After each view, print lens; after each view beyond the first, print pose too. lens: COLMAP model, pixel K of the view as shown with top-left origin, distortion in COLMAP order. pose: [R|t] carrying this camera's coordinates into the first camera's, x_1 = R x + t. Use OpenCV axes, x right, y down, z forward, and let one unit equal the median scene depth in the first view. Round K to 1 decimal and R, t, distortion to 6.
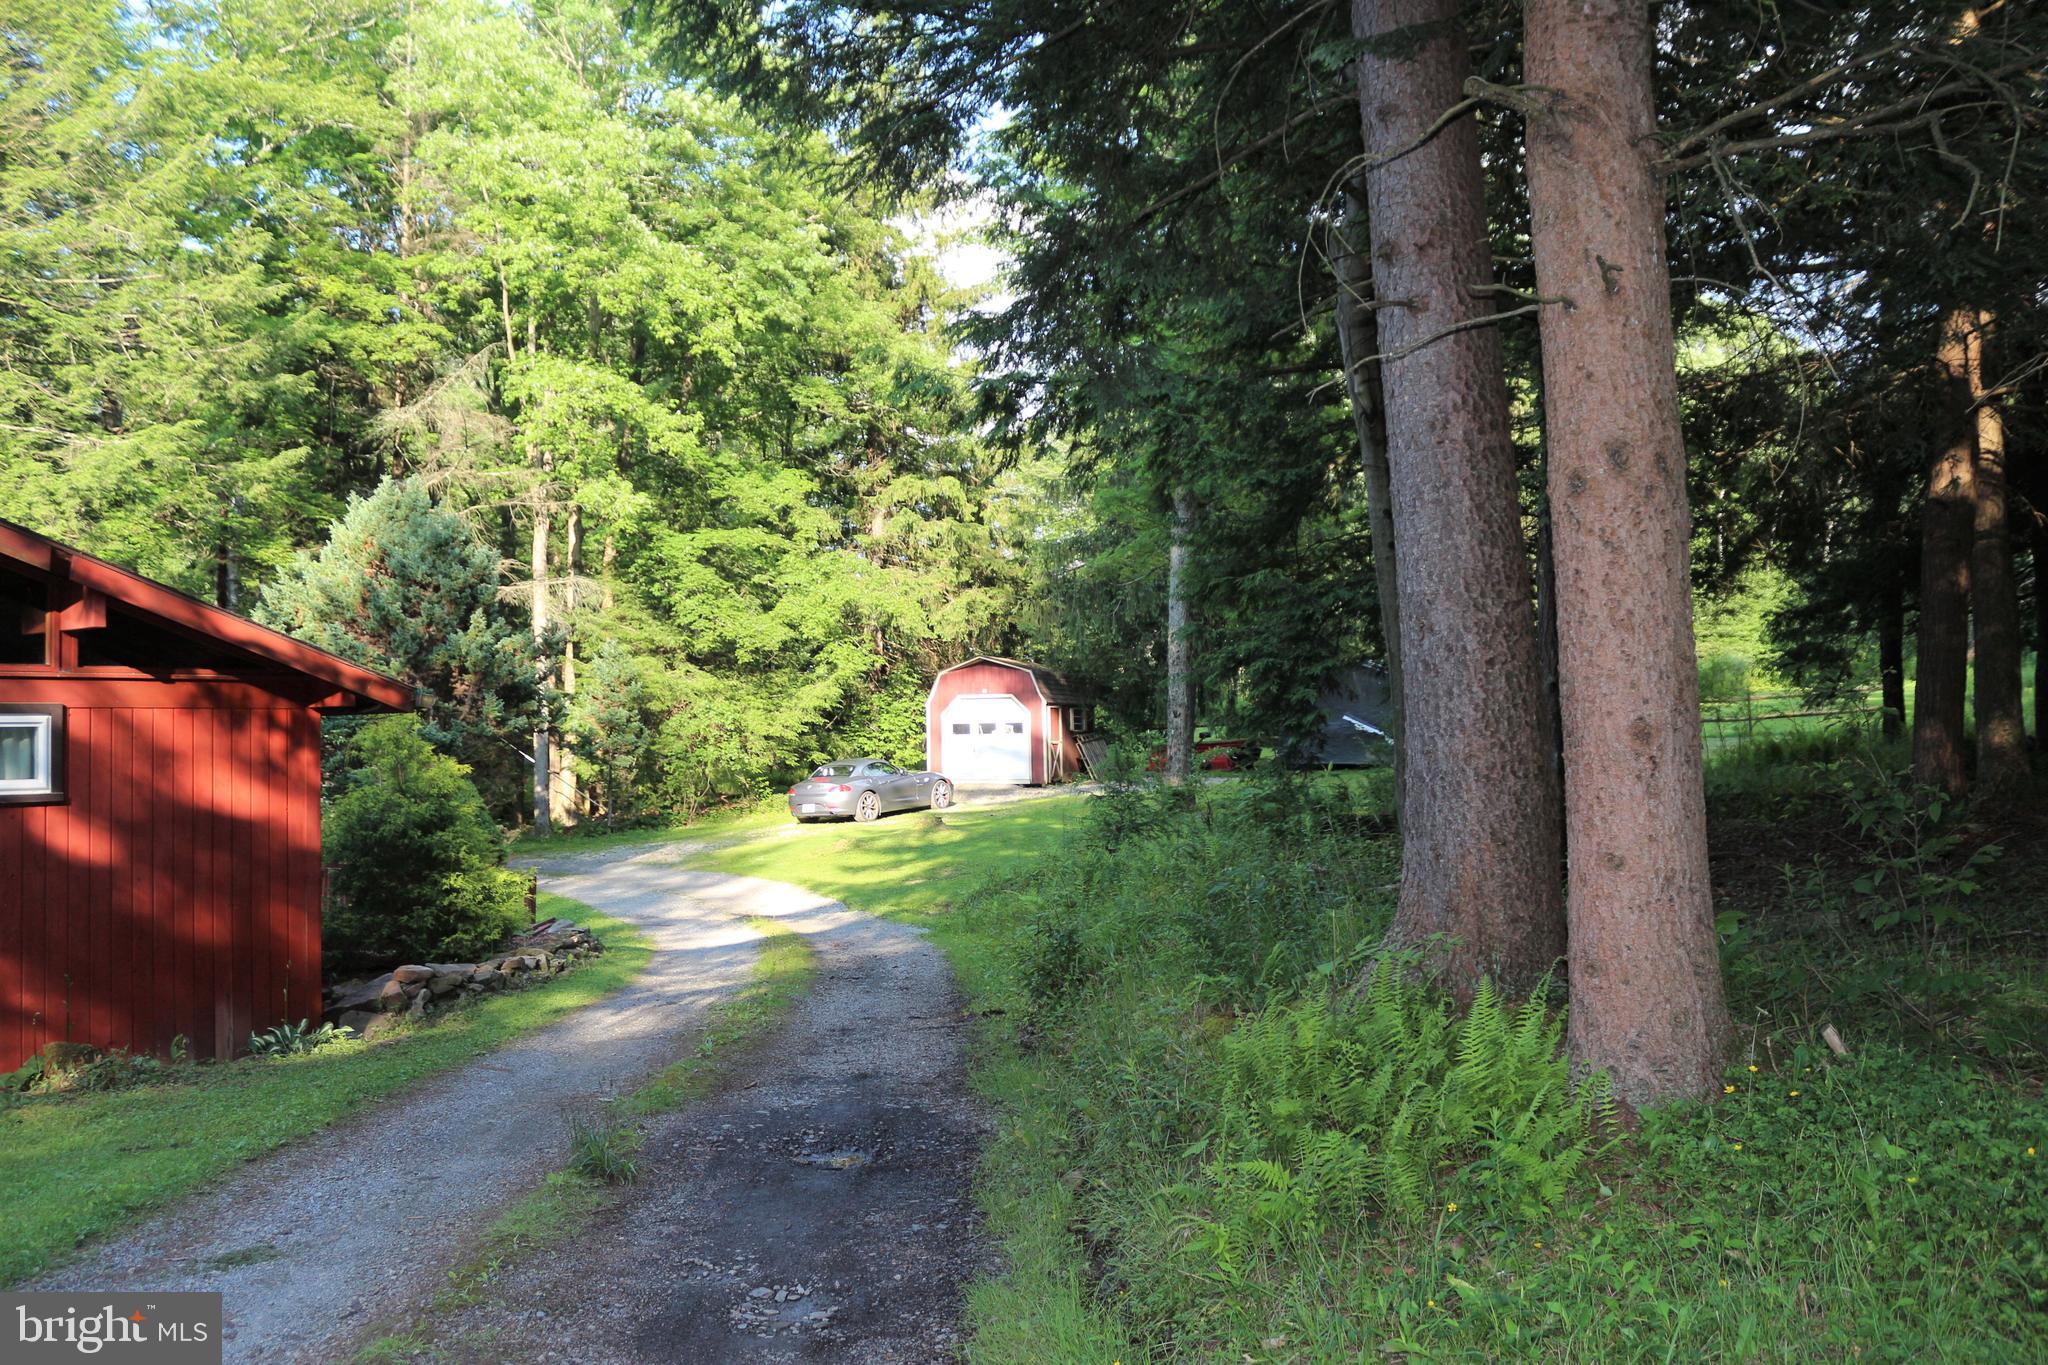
lens RADIAL K [[1711.7, 0, 1029.3], [0, 1711.7, 691.5], [0, 0, 1]] dist [-0.159922, 0.130016]
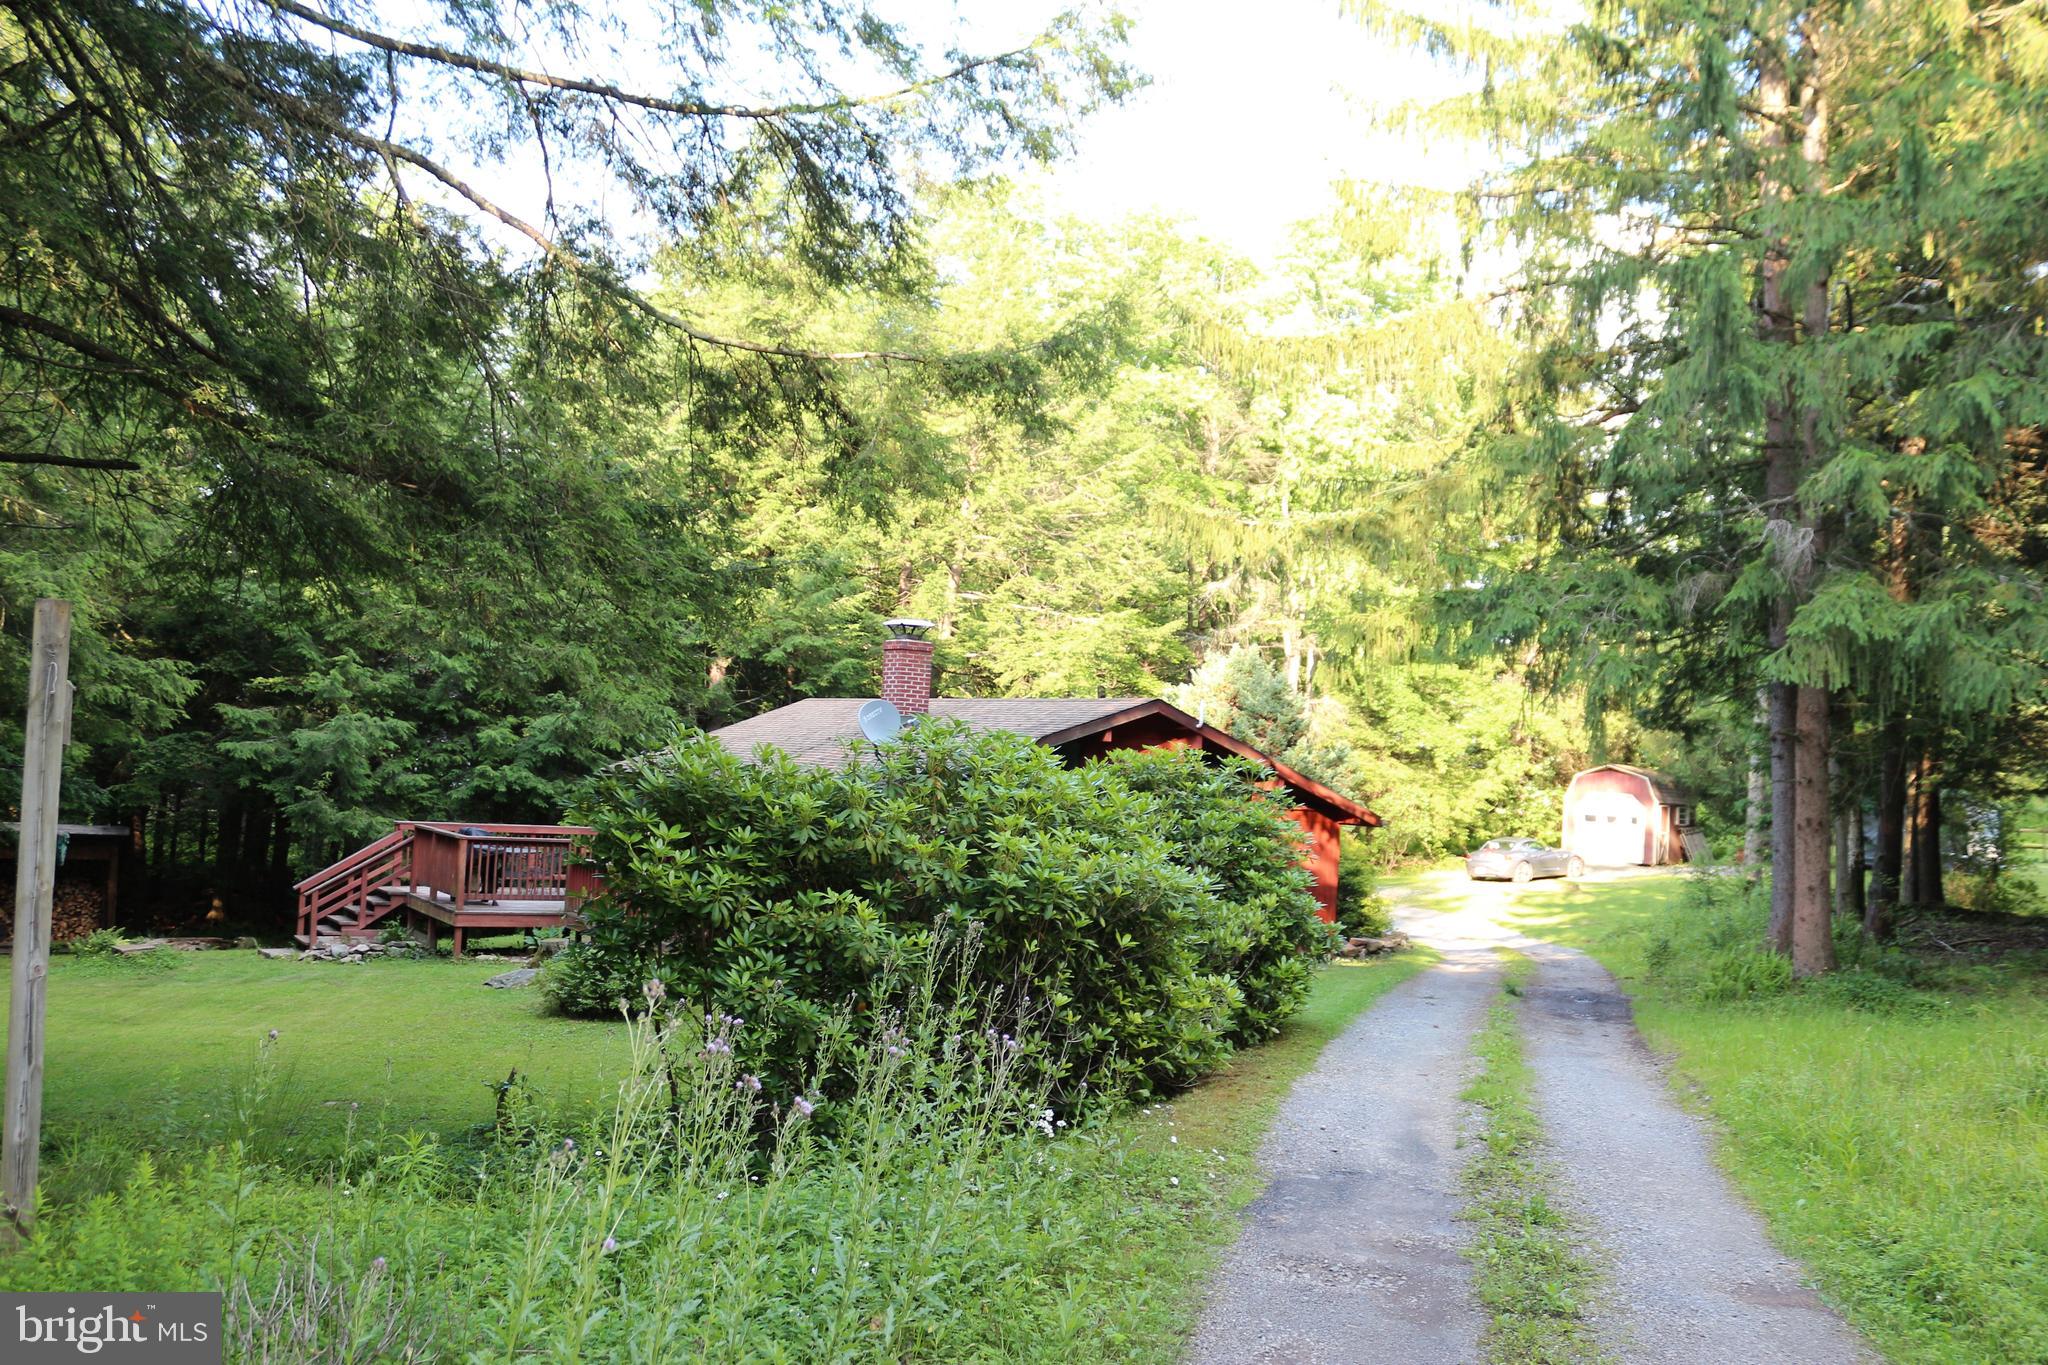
lens RADIAL K [[1711.7, 0, 1029.3], [0, 1711.7, 691.5], [0, 0, 1]] dist [-0.159922, 0.130016]
pose [[0.938427, 0.052490, -0.341467, -0.054062], [-0.061390, 0.997997, -0.015303, -0.201473], [0.339980, 0.035324, 0.939769, -2.547871]]
